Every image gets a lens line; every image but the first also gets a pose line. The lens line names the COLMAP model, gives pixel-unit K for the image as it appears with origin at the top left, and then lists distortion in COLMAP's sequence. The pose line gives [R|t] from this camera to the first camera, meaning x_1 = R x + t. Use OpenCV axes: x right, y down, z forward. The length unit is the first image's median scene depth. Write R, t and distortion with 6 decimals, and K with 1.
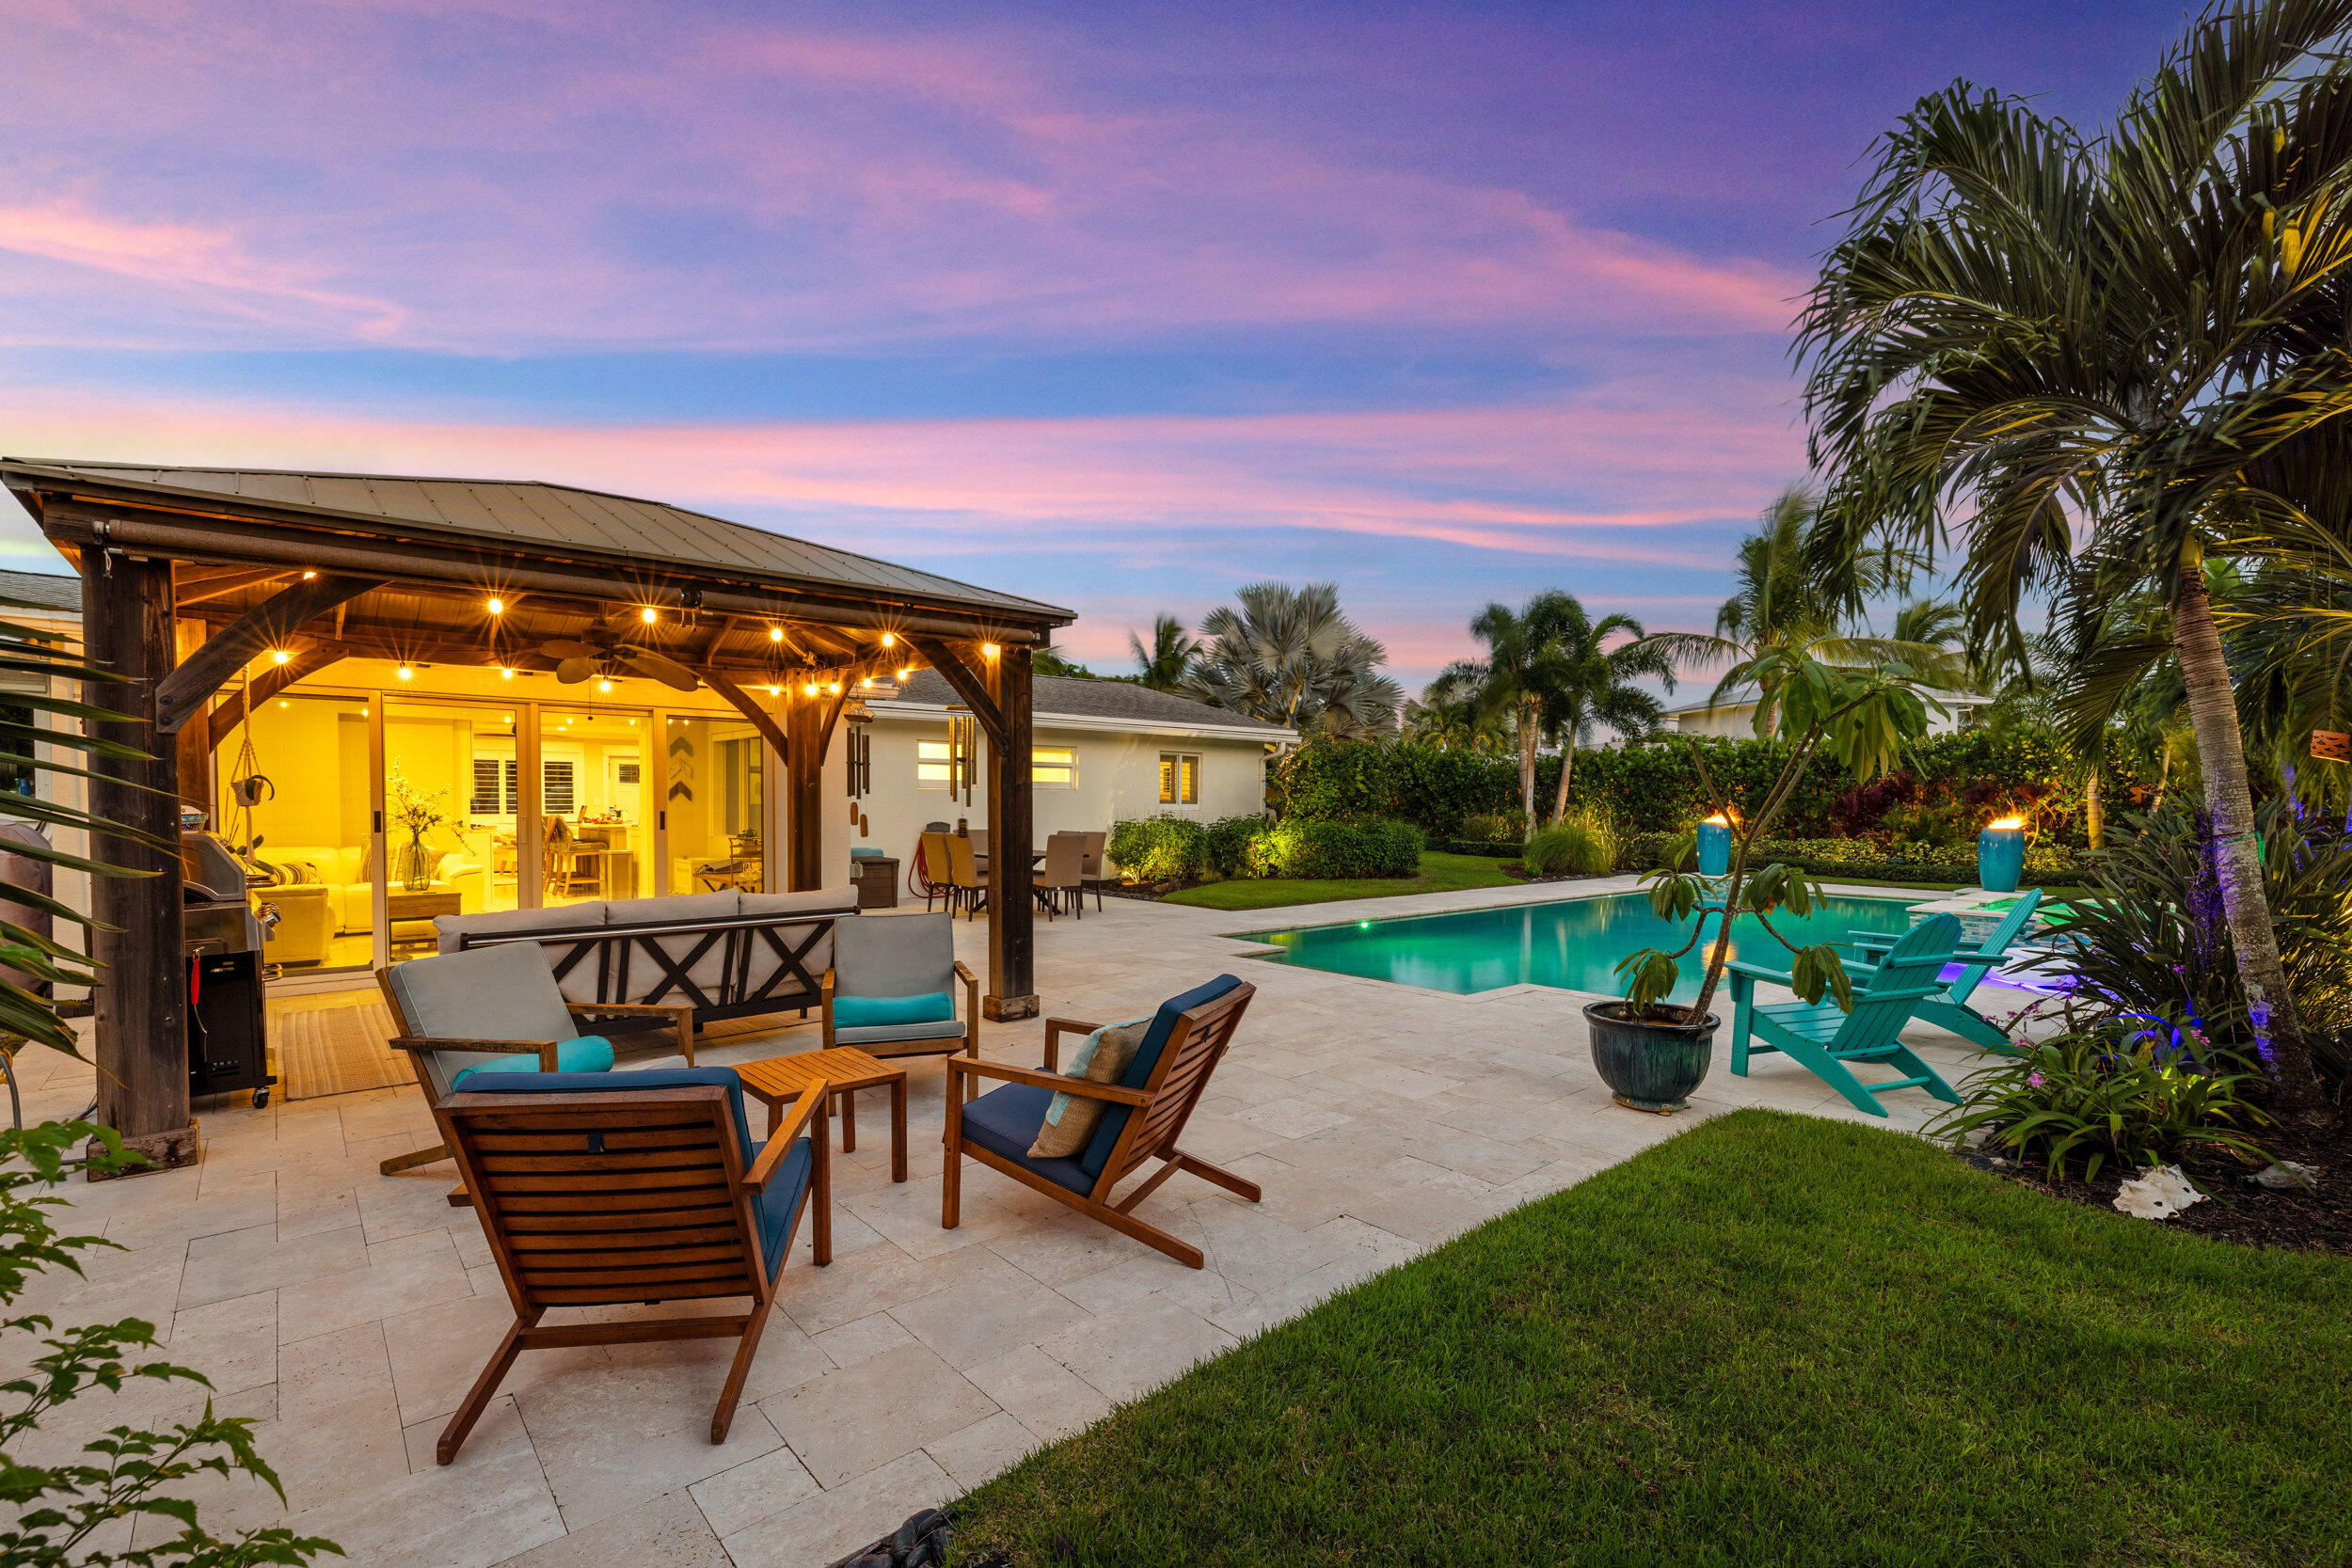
lens RADIAL K [[1044.2, 0, 1181.0], [0, 1044.2, 811.1], [0, 0, 1]] dist [-0.000614, -0.000020]
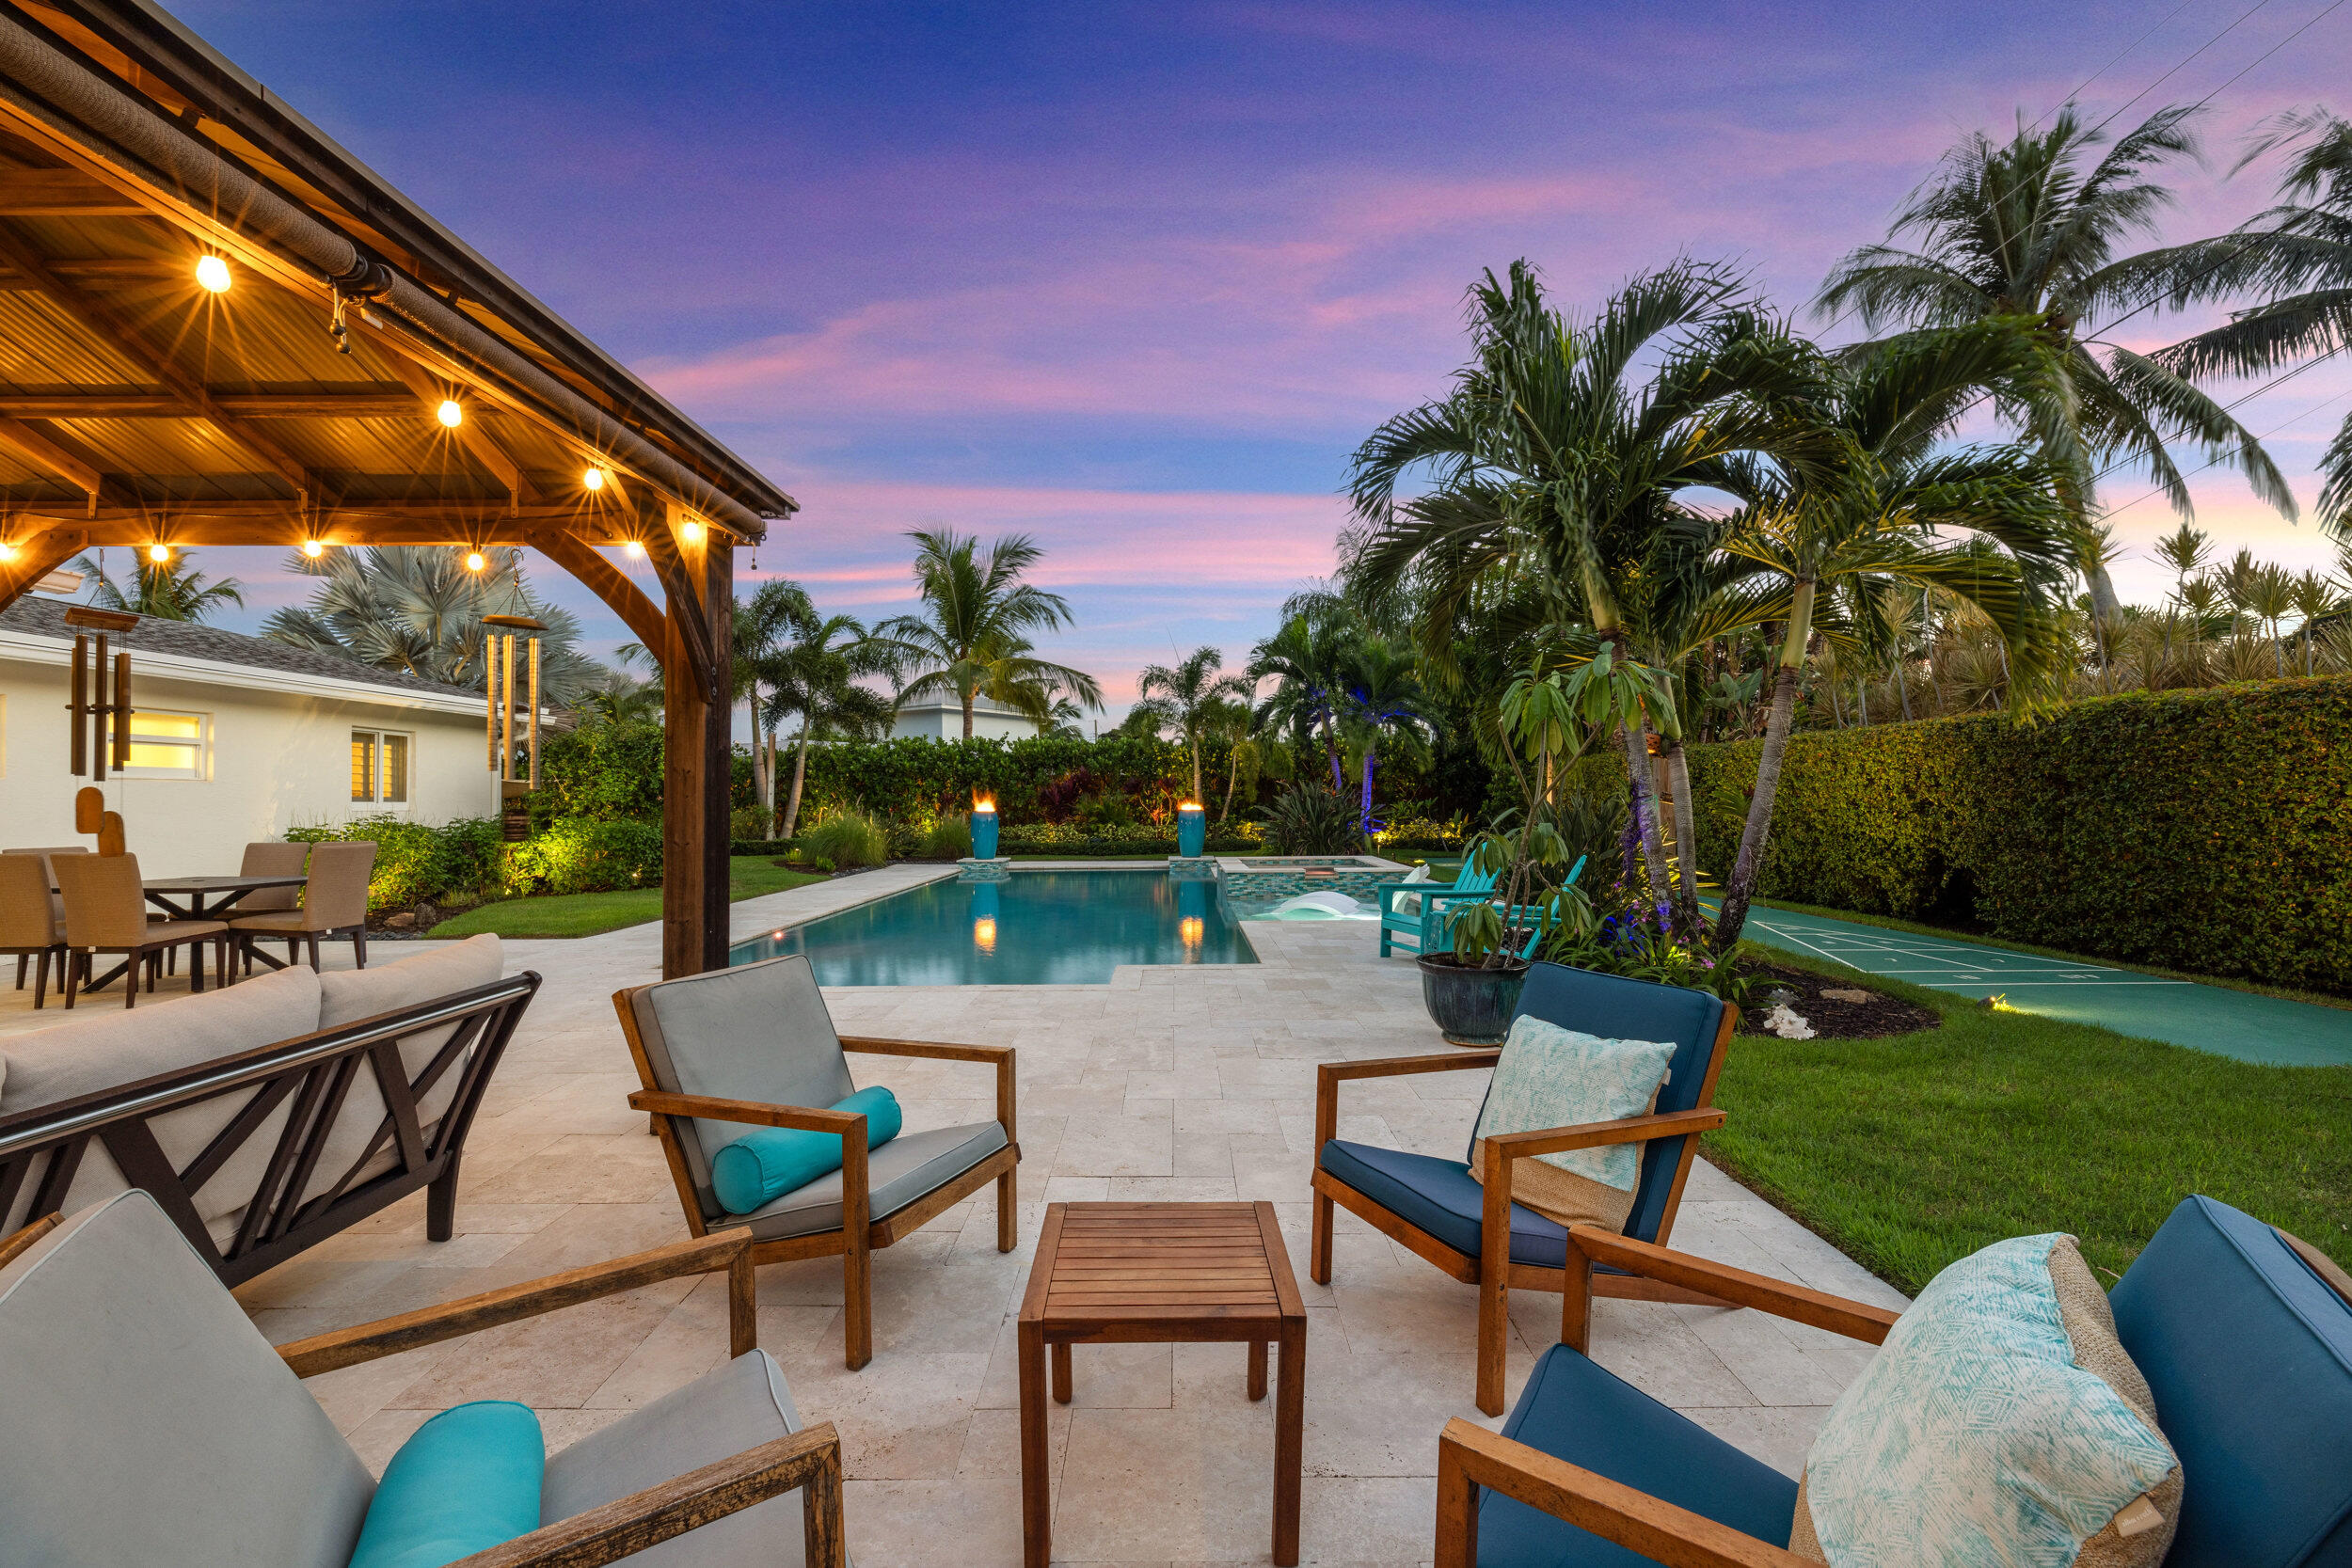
lens RADIAL K [[1001.8, 0, 1164.9], [0, 1001.8, 811.6], [0, 0, 1]] dist [-0.001942, -0.000237]
pose [[0.661594, -0.021776, 0.749546, -0.157126], [0.021281, 0.999721, 0.010261, 0.003743], [-0.749561, 0.009162, 0.661872, 0.143883]]
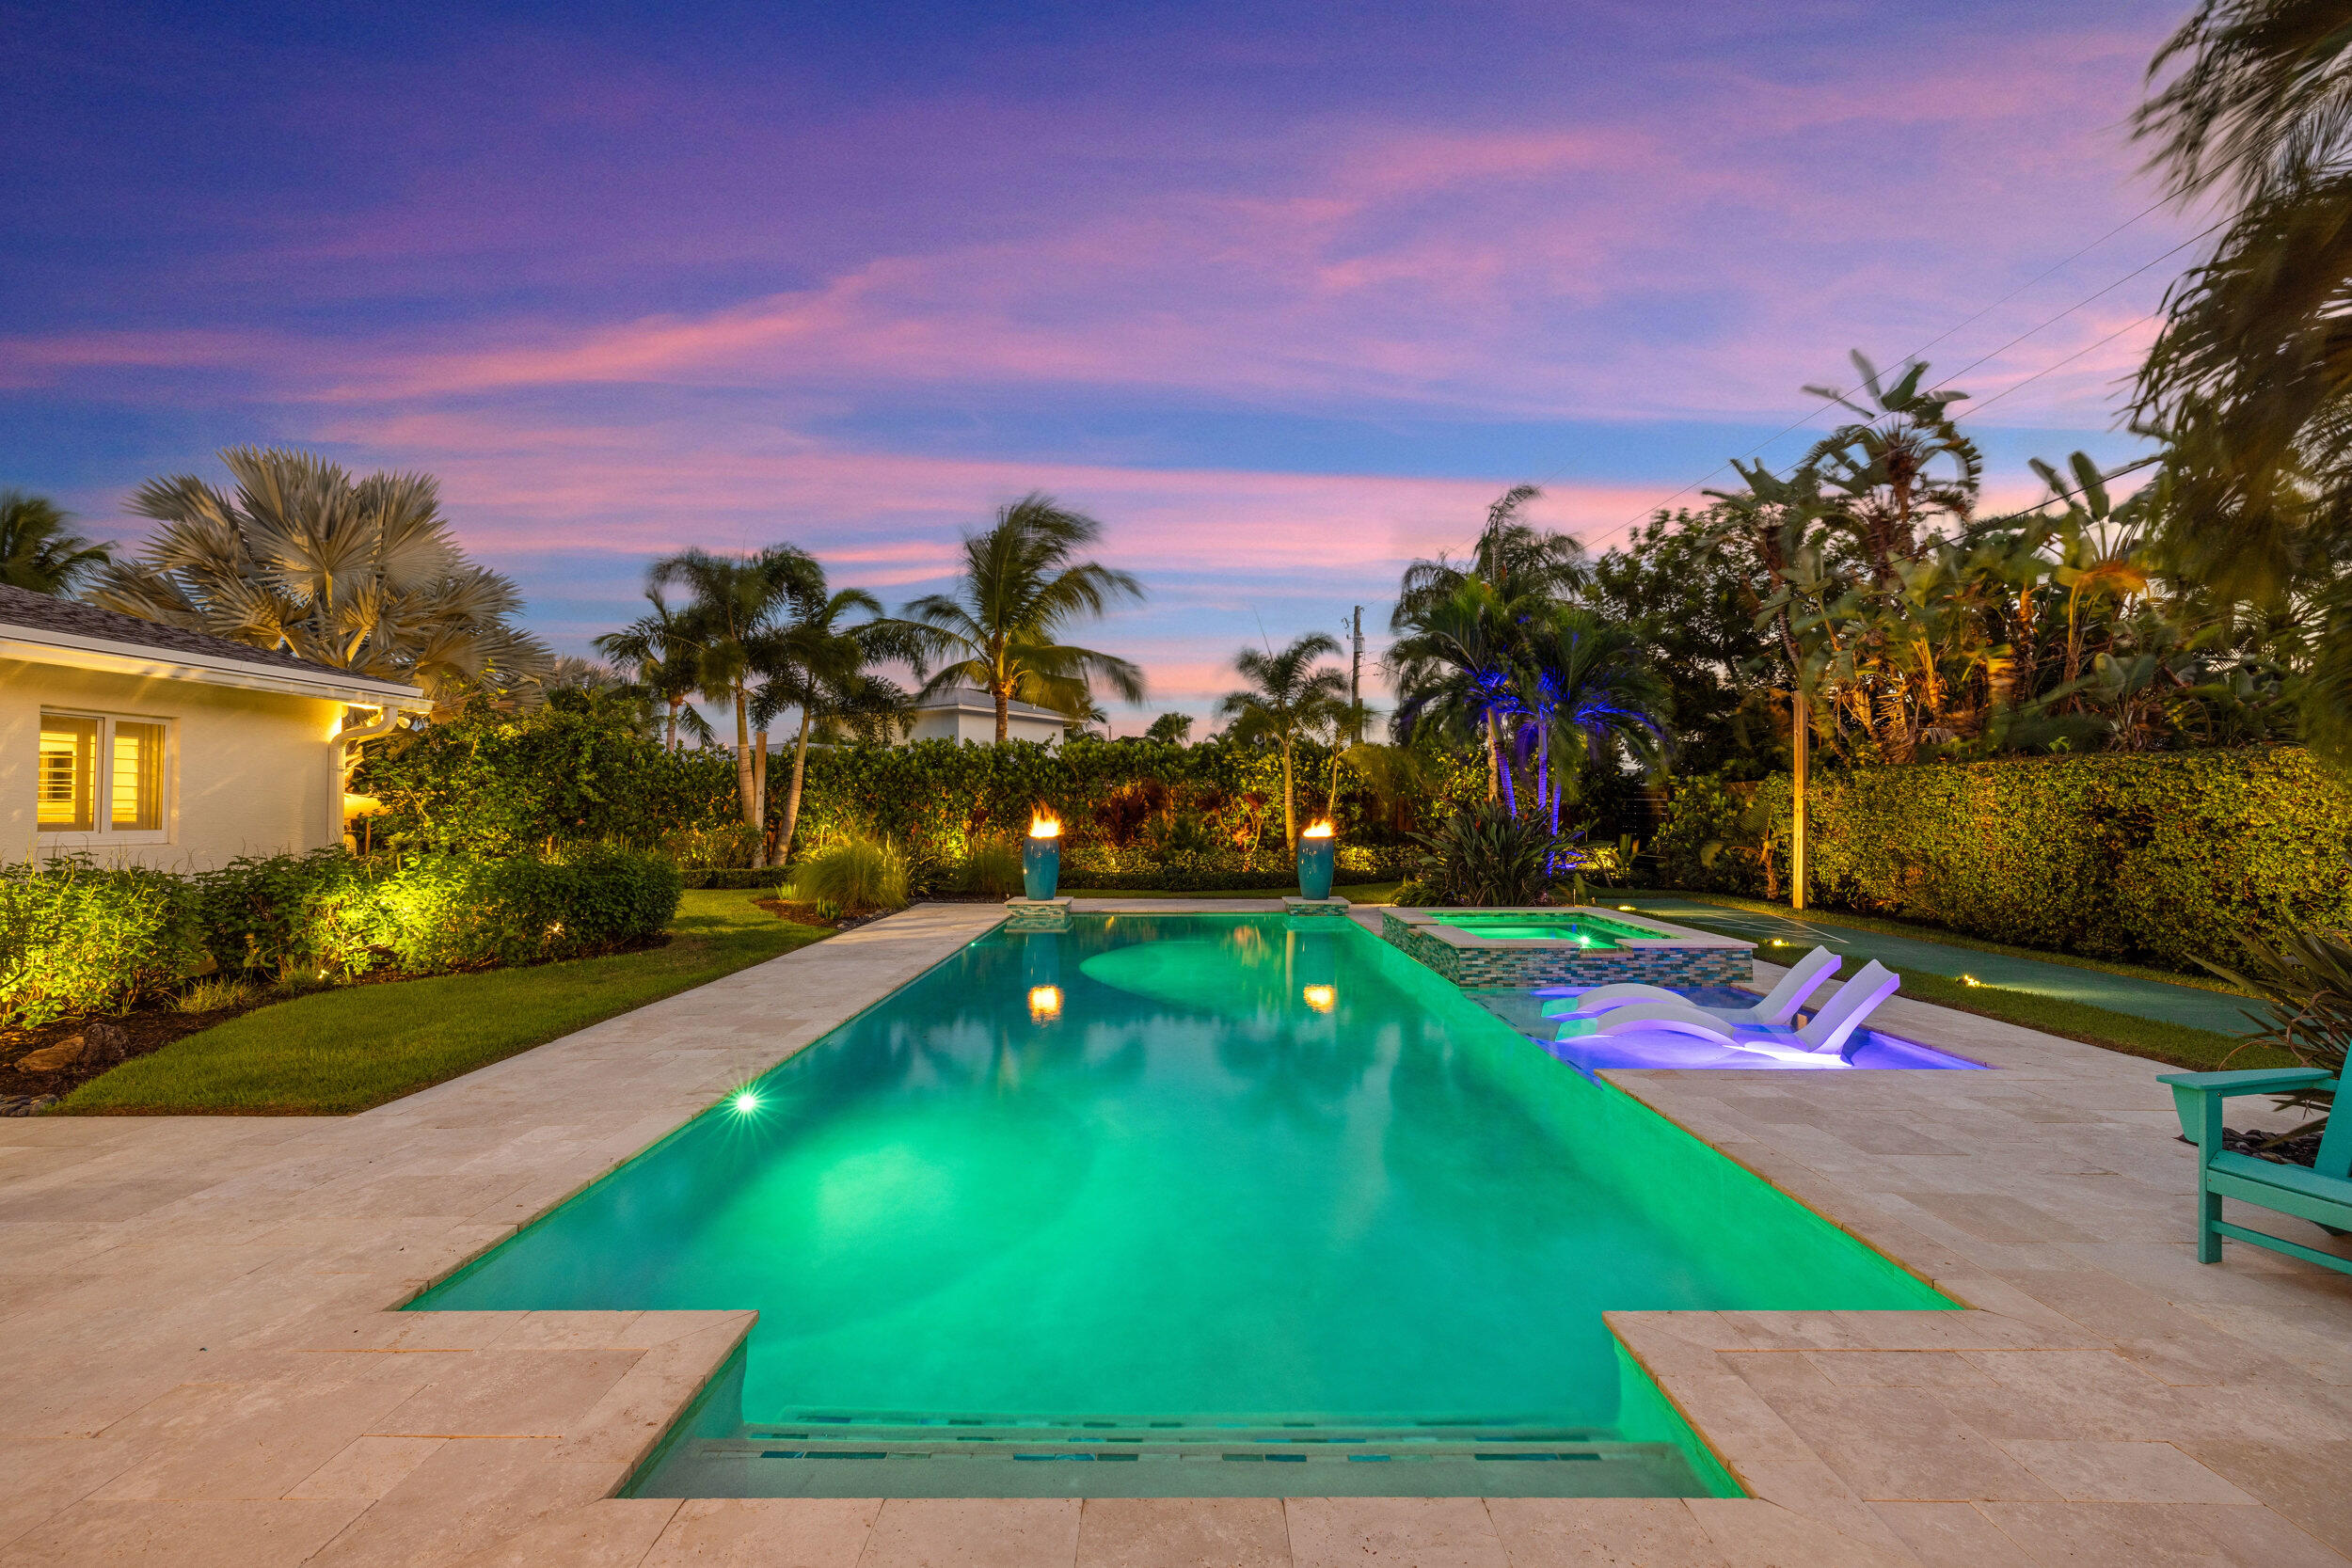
lens RADIAL K [[989.6, 0, 1164.9], [0, 989.6, 792.6], [0, 0, 1]] dist [0.002050, 0.000116]
pose [[0.658041, 0.002734, 0.752977, -0.021937], [0.014159, 0.999772, -0.016004, -0.010059], [-0.752849, 0.021192, 0.657852, 0.387789]]
